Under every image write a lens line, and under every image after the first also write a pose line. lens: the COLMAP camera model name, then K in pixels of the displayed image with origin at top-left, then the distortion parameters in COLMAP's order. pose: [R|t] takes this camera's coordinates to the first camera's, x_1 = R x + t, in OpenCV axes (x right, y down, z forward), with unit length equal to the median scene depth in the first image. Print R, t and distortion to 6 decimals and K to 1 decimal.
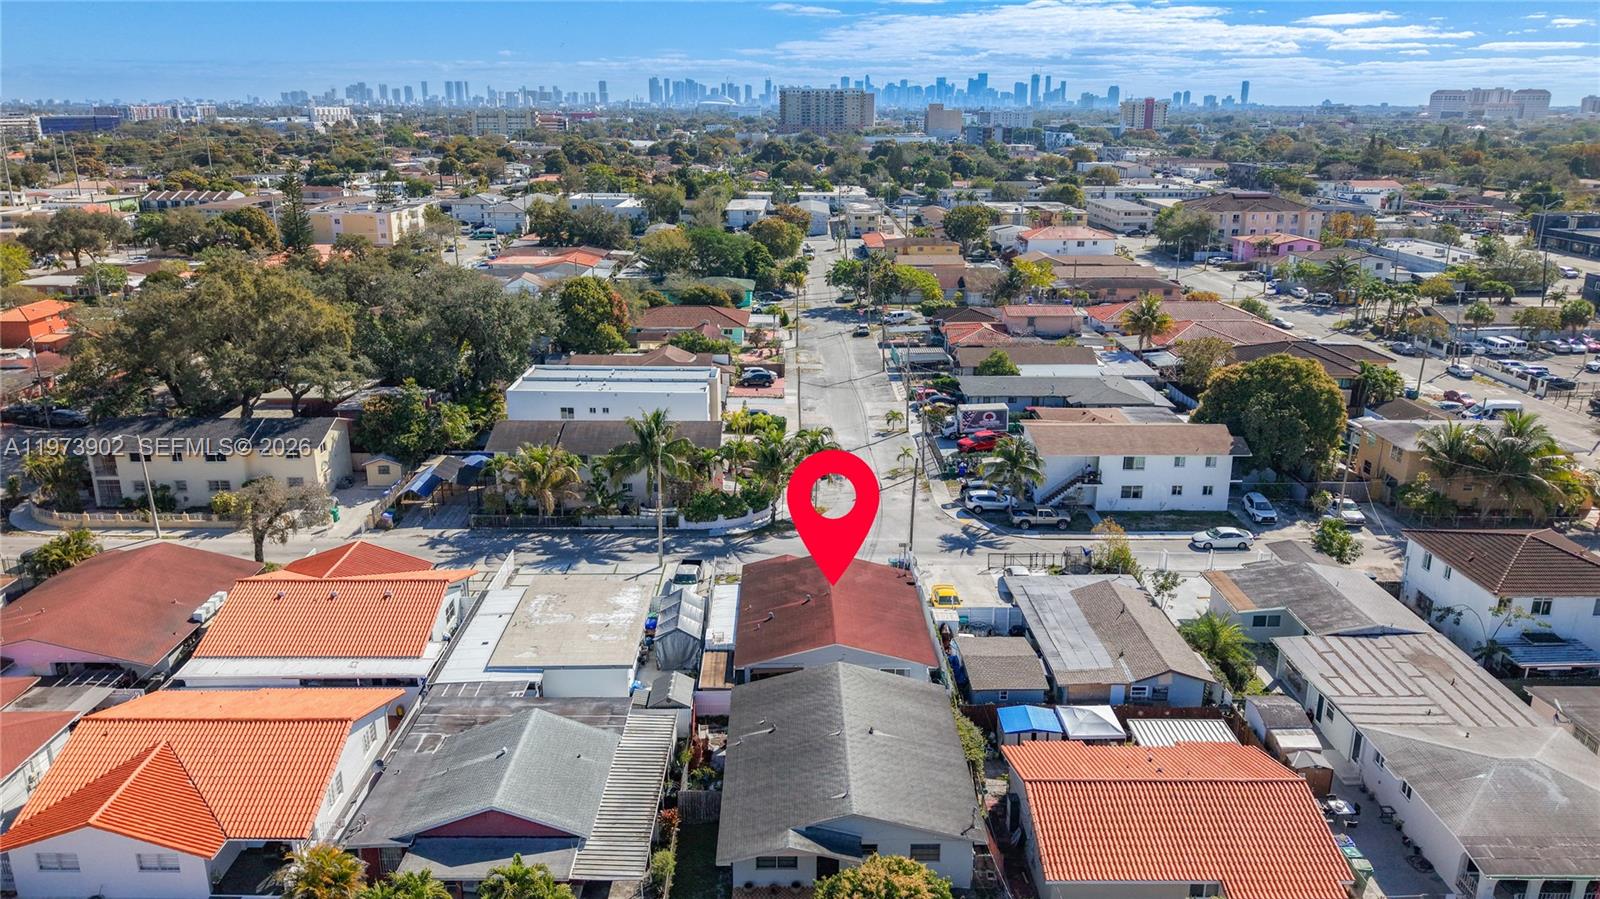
lens RADIAL K [[1082.6, 0, 797.9], [0, 1082.6, 394.9], [0, 0, 1]] dist [0.038563, -0.065528]
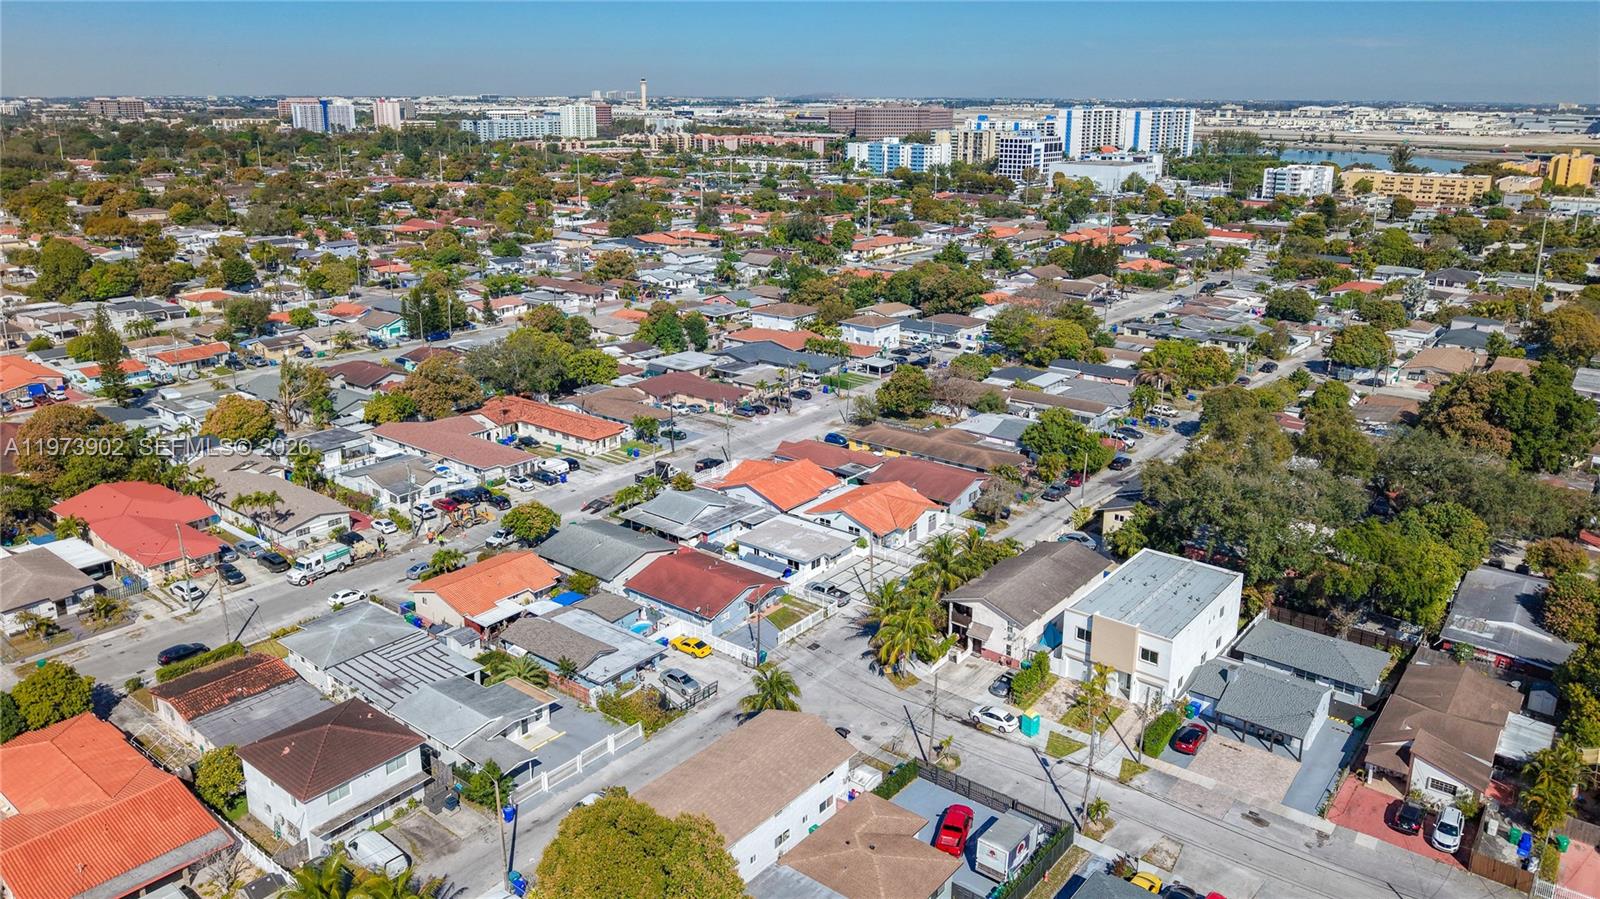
lens RADIAL K [[1098.4, 0, 800.0], [0, 1098.4, 449.5], [0, 0, 1]] dist [-0.005618, -0.005917]
pose [[-0.626356, 0.234480, -0.743436, 0.885930], [-0.206782, 0.869548, 0.448473, -0.597759], [0.751611, 0.434633, -0.496160, 1.391727]]
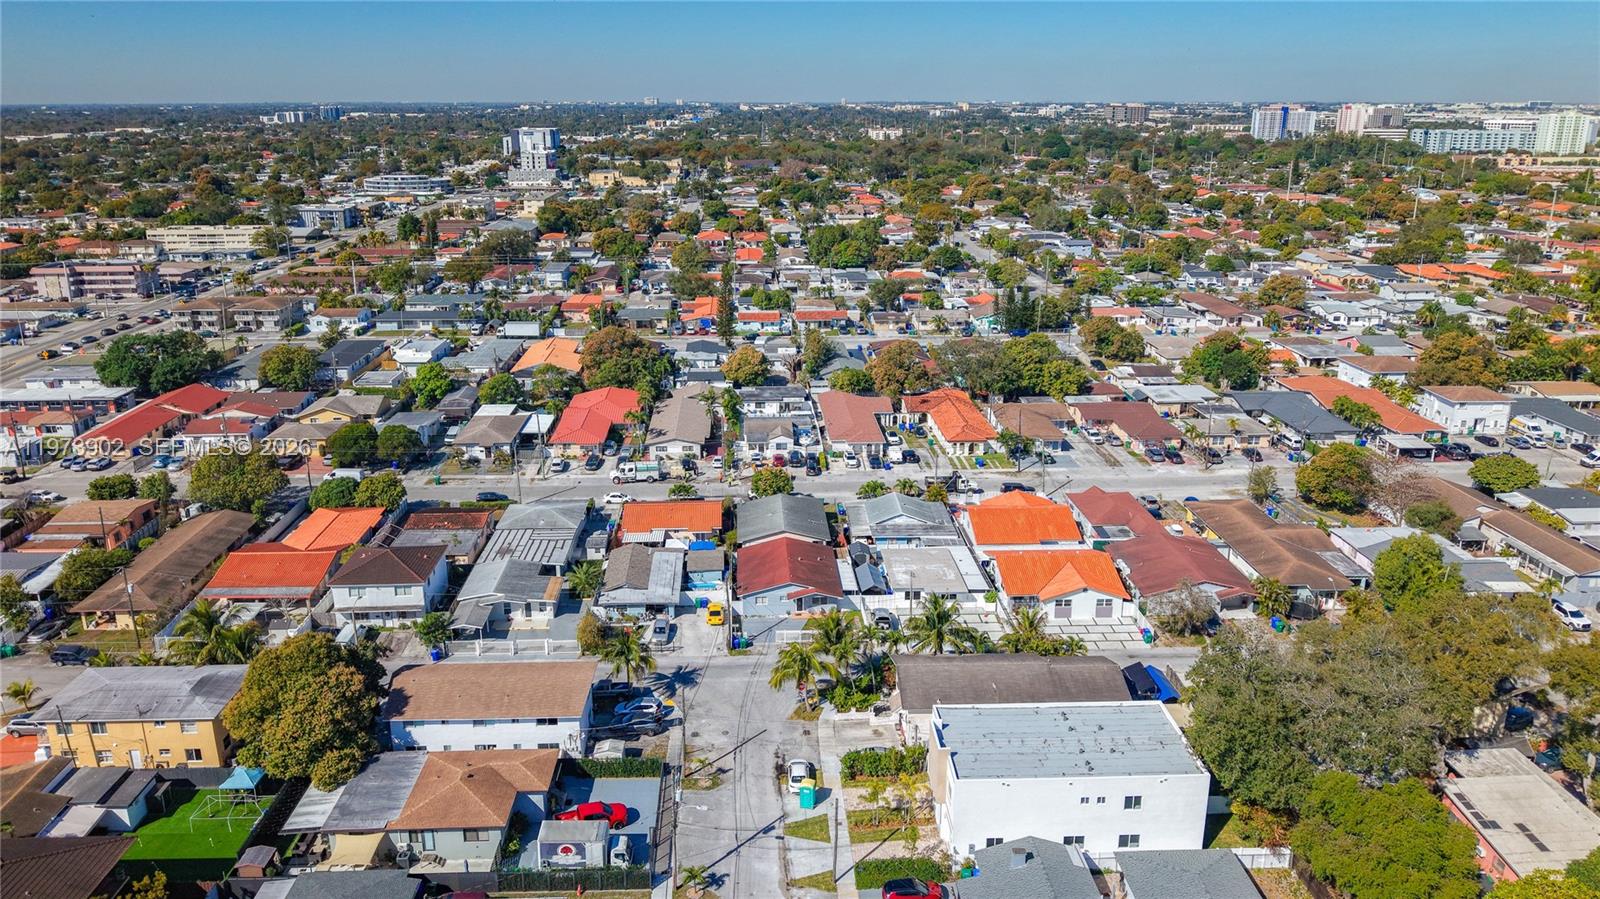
lens RADIAL K [[1098.4, 0, 800.0], [0, 1098.4, 449.5], [0, 0, 1]] dist [-0.005618, -0.005917]
pose [[-0.999097, 0.010888, -0.041065, 0.060613], [-0.012976, 0.842192, 0.539021, -0.715285], [0.040454, 0.539067, -0.841291, 1.798944]]
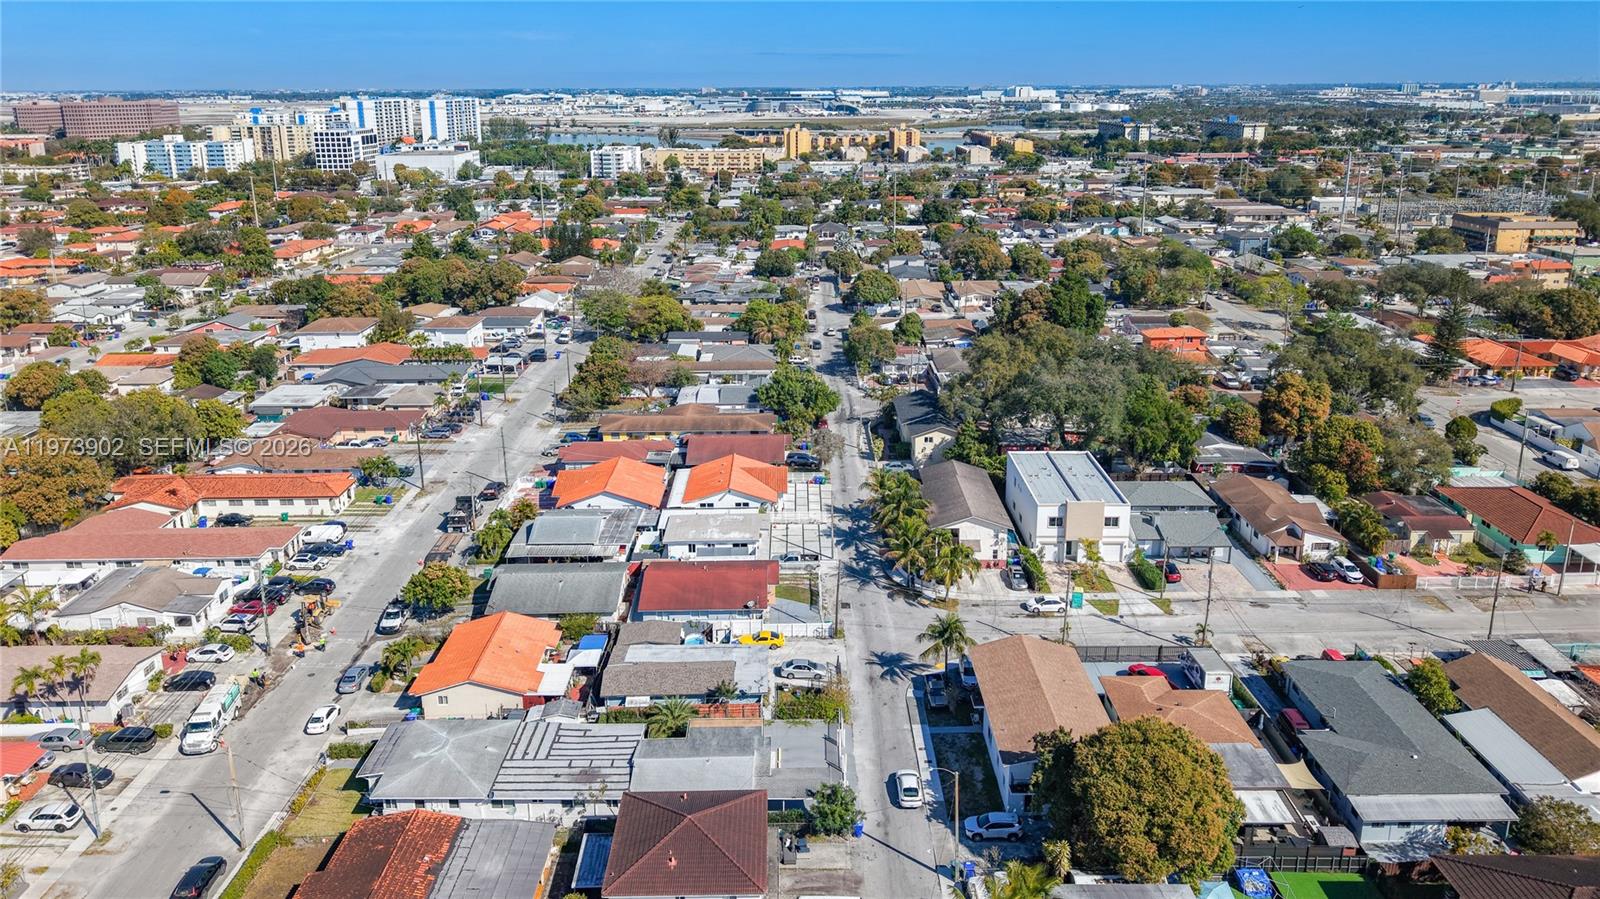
lens RADIAL K [[1082.6, 0, 797.9], [0, 1082.6, 394.9], [0, 0, 1]] dist [0.038563, -0.065528]
pose [[0.005719, 0.271339, -0.962467, 1.177205], [-0.253811, 0.931358, 0.261061, -0.411172], [0.967237, 0.242792, 0.074196, 0.684843]]
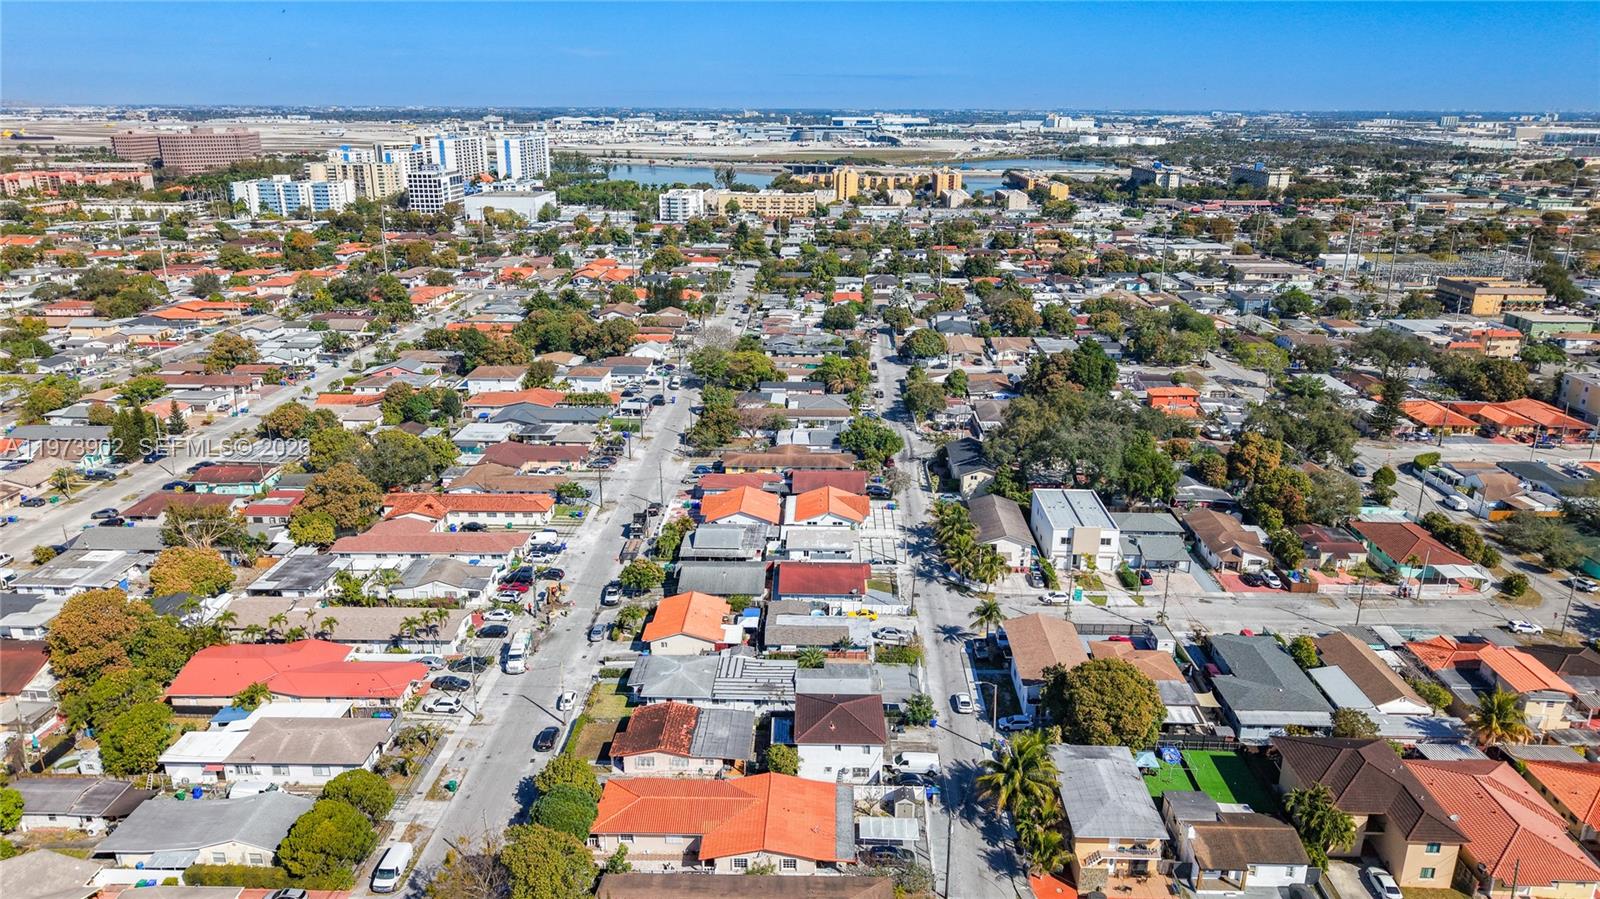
lens RADIAL K [[1063.9, 0, 800.0], [0, 1063.9, 449.5], [0, 0, 1]] dist [0.052806, -0.092989]
pose [[-0.027339, 0.303506, -0.952437, 1.679188], [-0.262960, 0.917053, 0.299778, -0.581796], [0.964419, 0.258648, 0.054738, 0.537643]]
